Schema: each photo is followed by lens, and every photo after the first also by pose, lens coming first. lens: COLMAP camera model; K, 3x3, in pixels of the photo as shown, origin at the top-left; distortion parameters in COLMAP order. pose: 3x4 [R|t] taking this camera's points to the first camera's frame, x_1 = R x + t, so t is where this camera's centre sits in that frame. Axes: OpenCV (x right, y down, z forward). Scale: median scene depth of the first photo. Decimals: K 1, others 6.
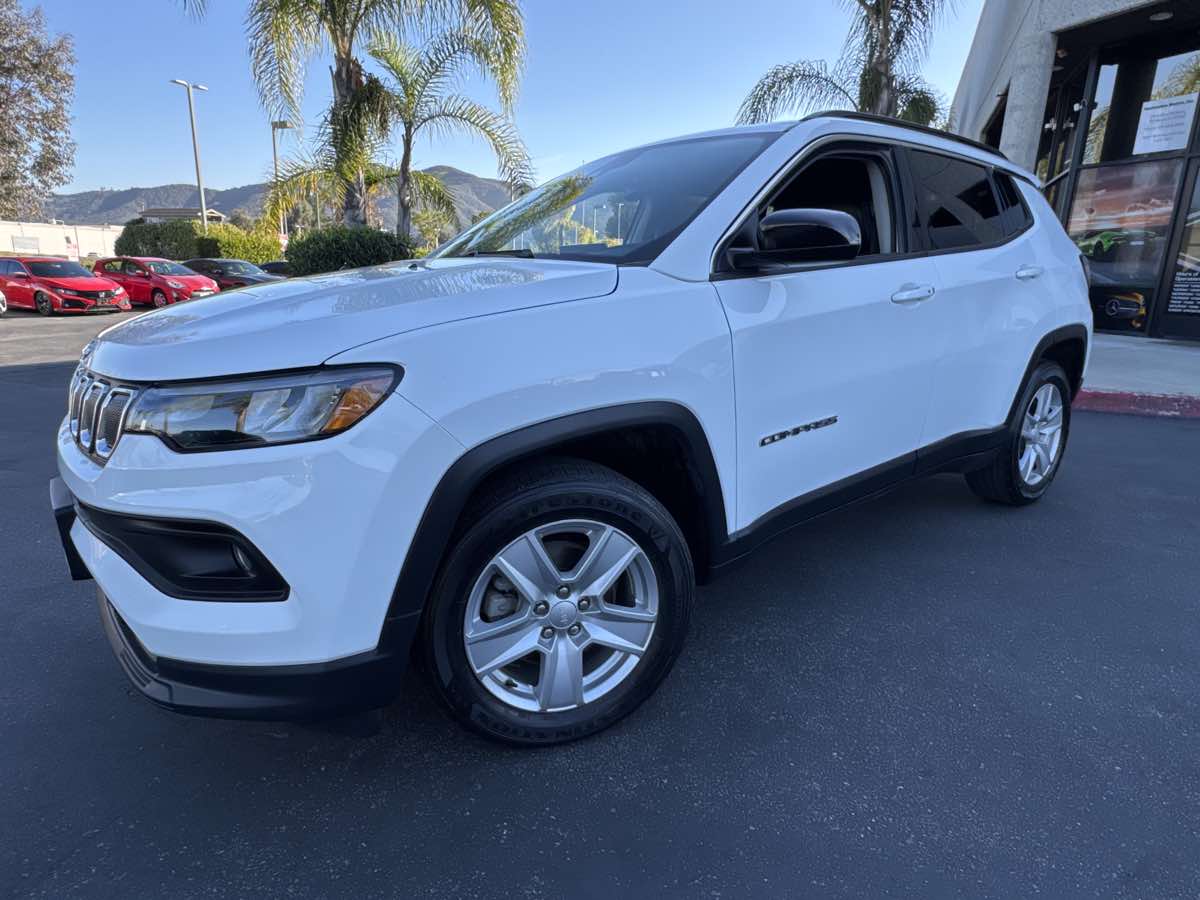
lens RADIAL K [[698.6, 0, 621.1], [0, 698.6, 452.8], [0, 0, 1]] dist [0.025157, -0.000486]
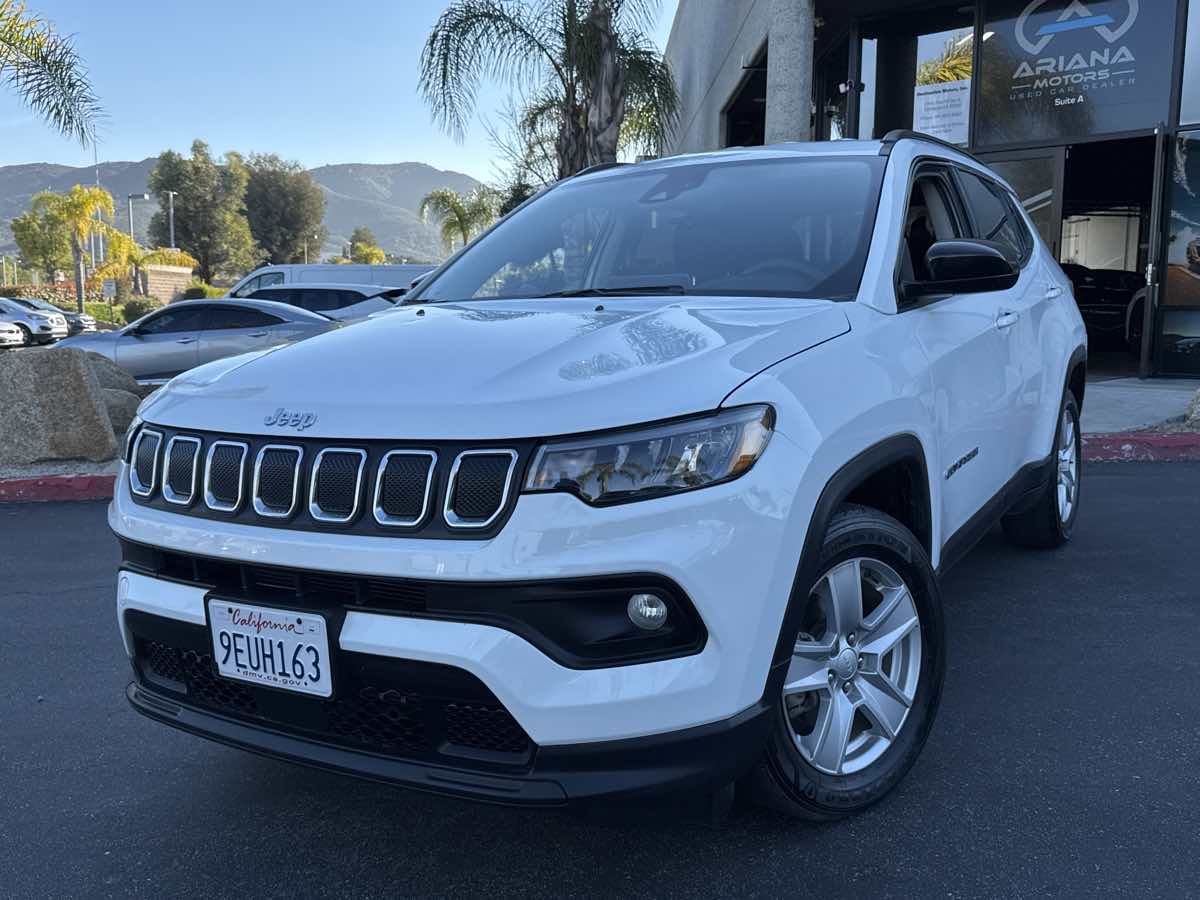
lens RADIAL K [[1117.0, 0, 600.0], [0, 1117.0, 450.0], [0, 0, 1]] dist [0.091921, -0.141190]
pose [[0.938542, -0.072875, 0.337384, -0.509188], [0.113679, 0.988186, -0.102785, 0.036222], [-0.325908, 0.134822, 0.935739, -0.194012]]
